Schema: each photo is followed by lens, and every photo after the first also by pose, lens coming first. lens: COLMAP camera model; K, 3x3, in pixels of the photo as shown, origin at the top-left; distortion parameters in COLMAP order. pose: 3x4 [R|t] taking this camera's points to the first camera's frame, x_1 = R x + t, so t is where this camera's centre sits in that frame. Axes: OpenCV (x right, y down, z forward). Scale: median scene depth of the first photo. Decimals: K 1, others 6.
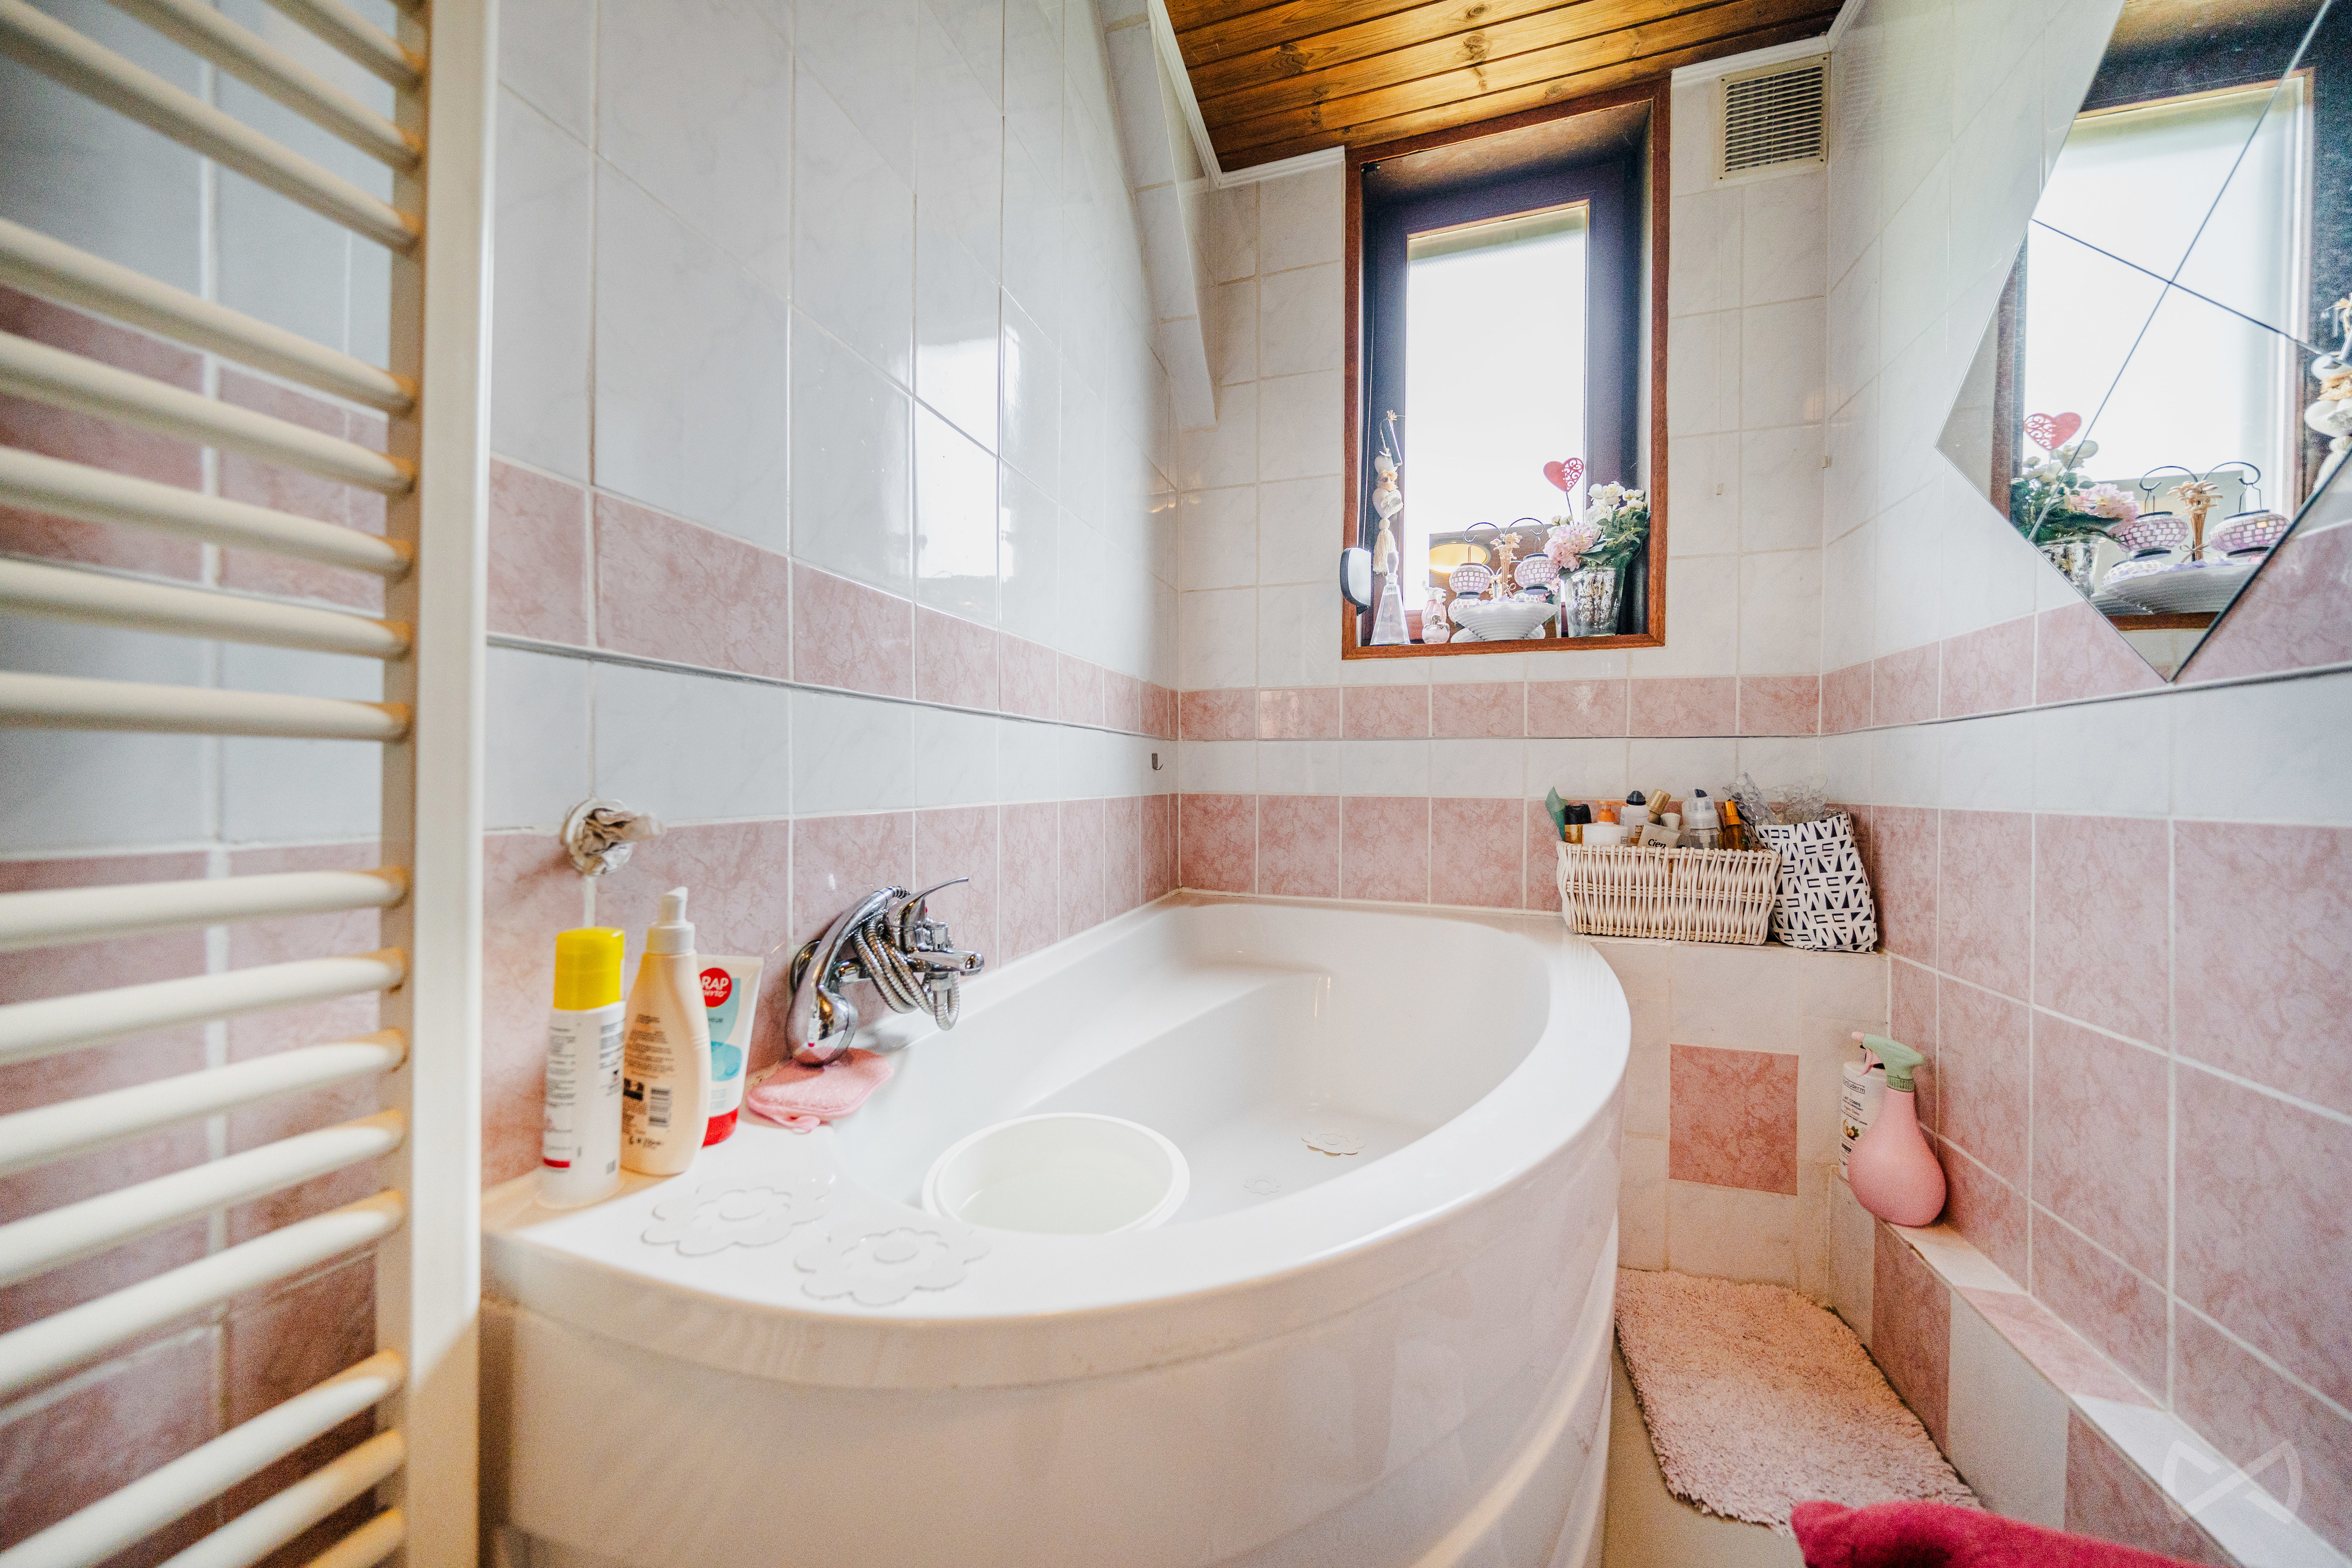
lens RADIAL K [[804.6, 0, 1176.0], [0, 804.6, 784.0], [0, 0, 1]] dist [-0.000731, -0.003072]
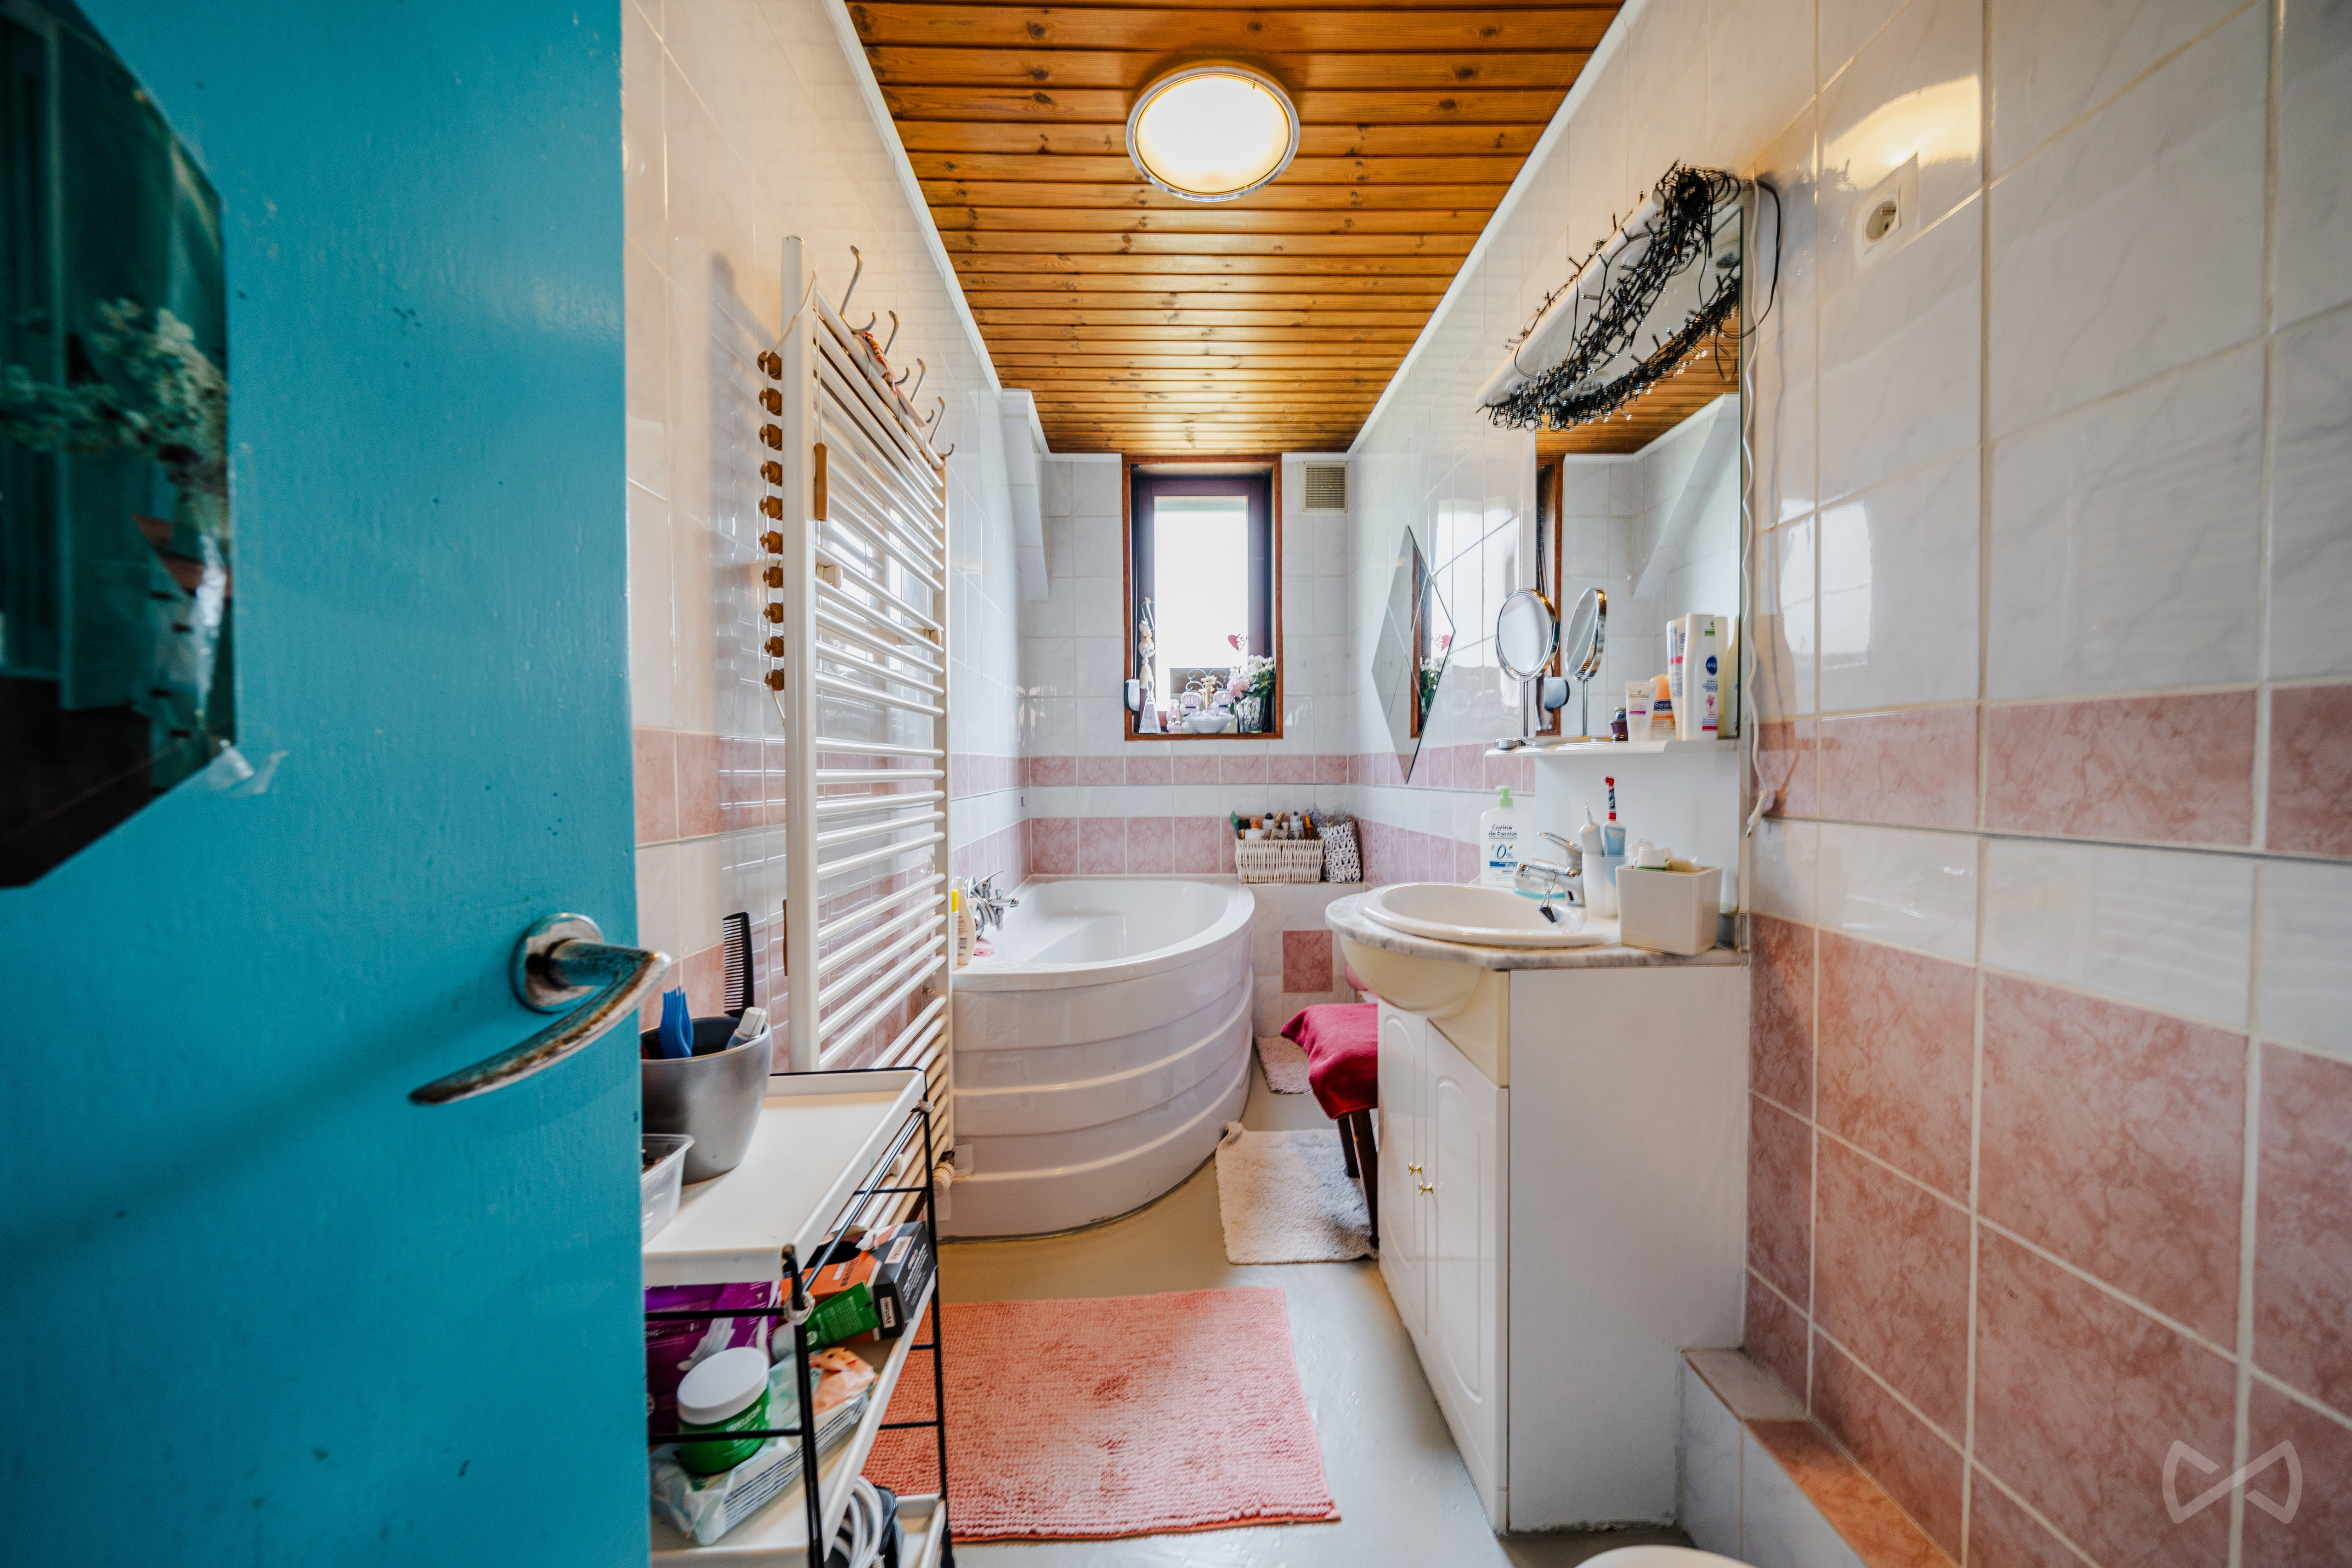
lens RADIAL K [[804.6, 0, 1176.0], [0, 804.6, 784.0], [0, 0, 1]] dist [-0.000731, -0.003072]
pose [[0.944928, -0.024133, 0.326387, -0.288177], [0.017794, 0.999591, 0.022393, -0.101875], [-0.326794, -0.015352, 0.944971, -0.771764]]
